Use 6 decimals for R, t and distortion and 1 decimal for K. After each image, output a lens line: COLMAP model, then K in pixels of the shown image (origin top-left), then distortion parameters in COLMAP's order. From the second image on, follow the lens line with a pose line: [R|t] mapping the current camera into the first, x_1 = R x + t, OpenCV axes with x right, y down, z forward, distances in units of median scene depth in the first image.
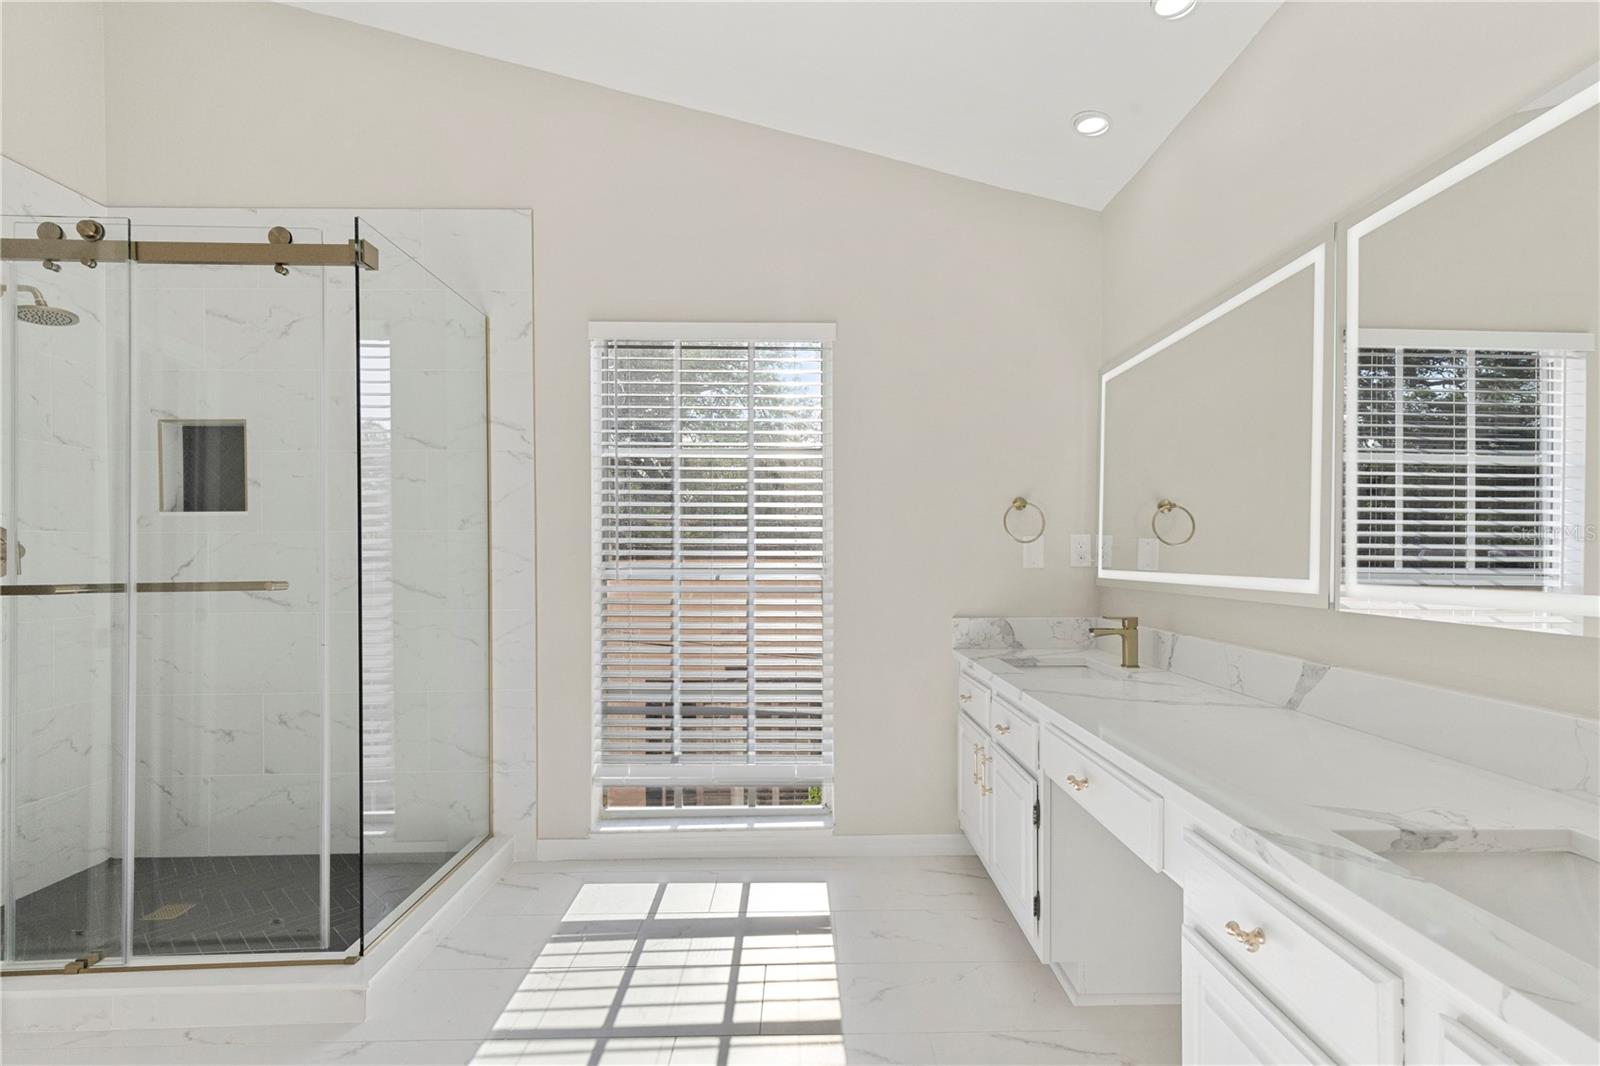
lens RADIAL K [[710.9, 0, 816.1], [0, 710.9, 553.7], [0, 0, 1]] dist [0.002954, -0.000308]
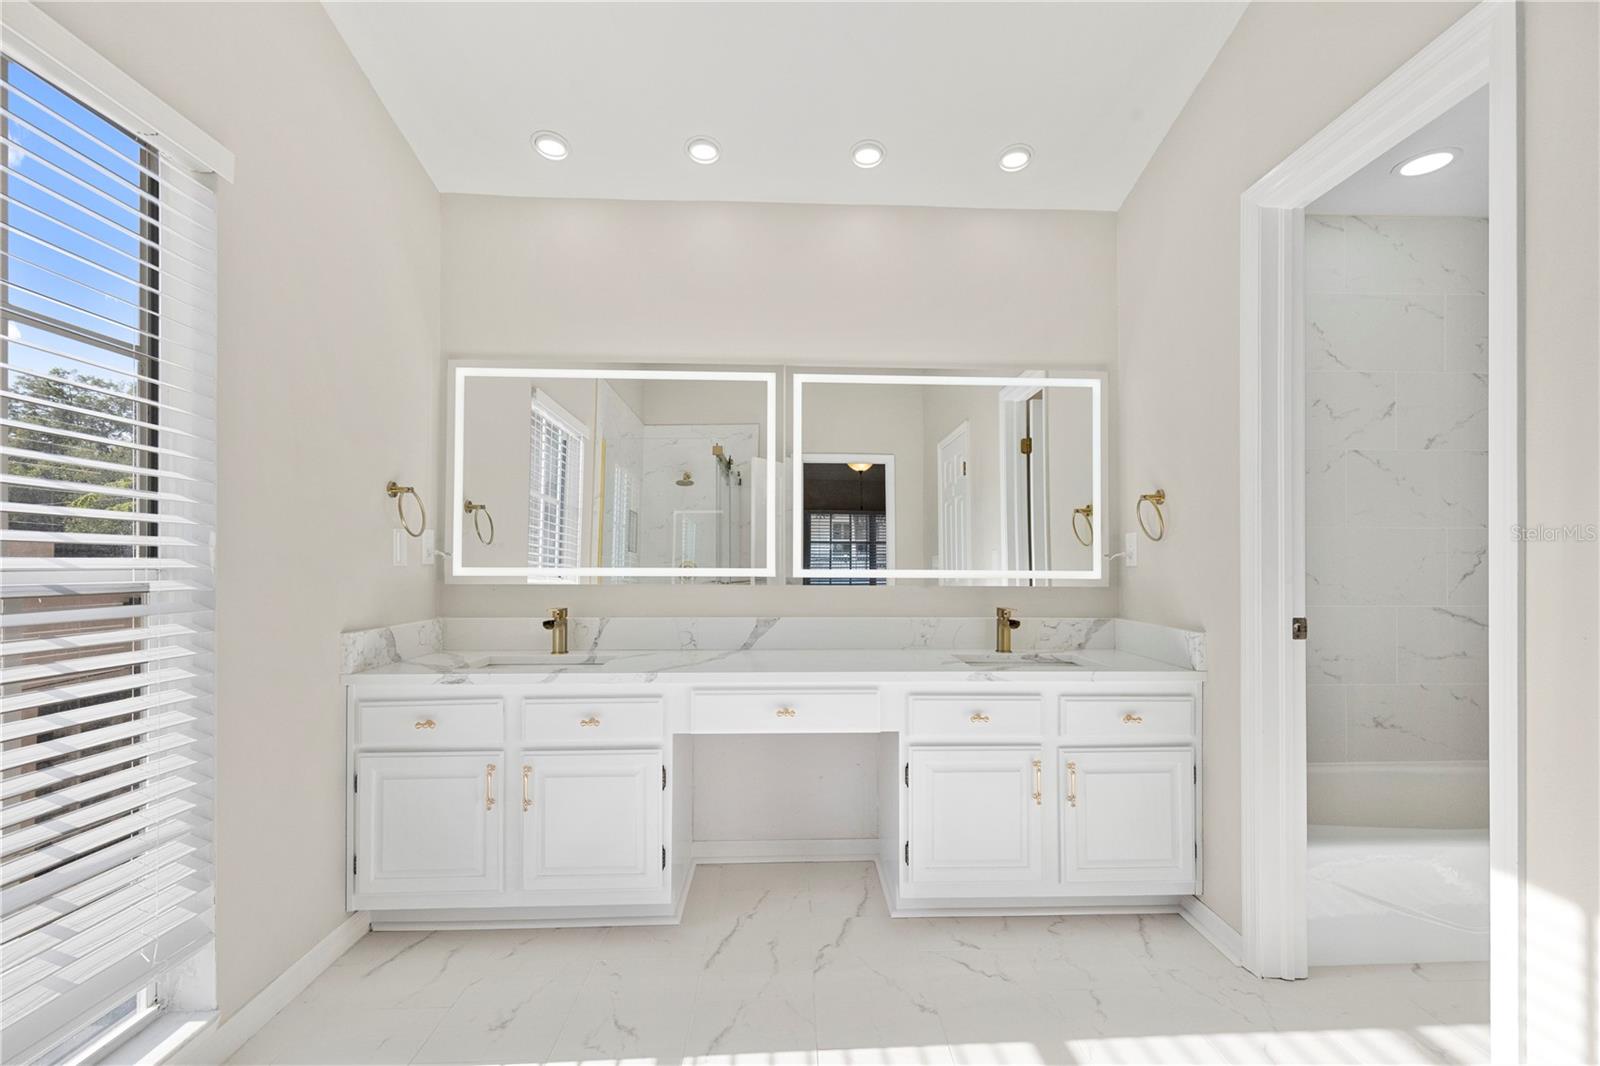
lens RADIAL K [[713.5, 0, 807.3], [0, 713.5, 558.2], [0, 0, 1]] dist [0.002888, 0.000310]
pose [[-0.005599, 0.009319, 0.999941, -0.966655], [-0.003837, 0.999949, -0.009340, 0.027170], [-0.999977, -0.003889, -0.005563, 0.885452]]
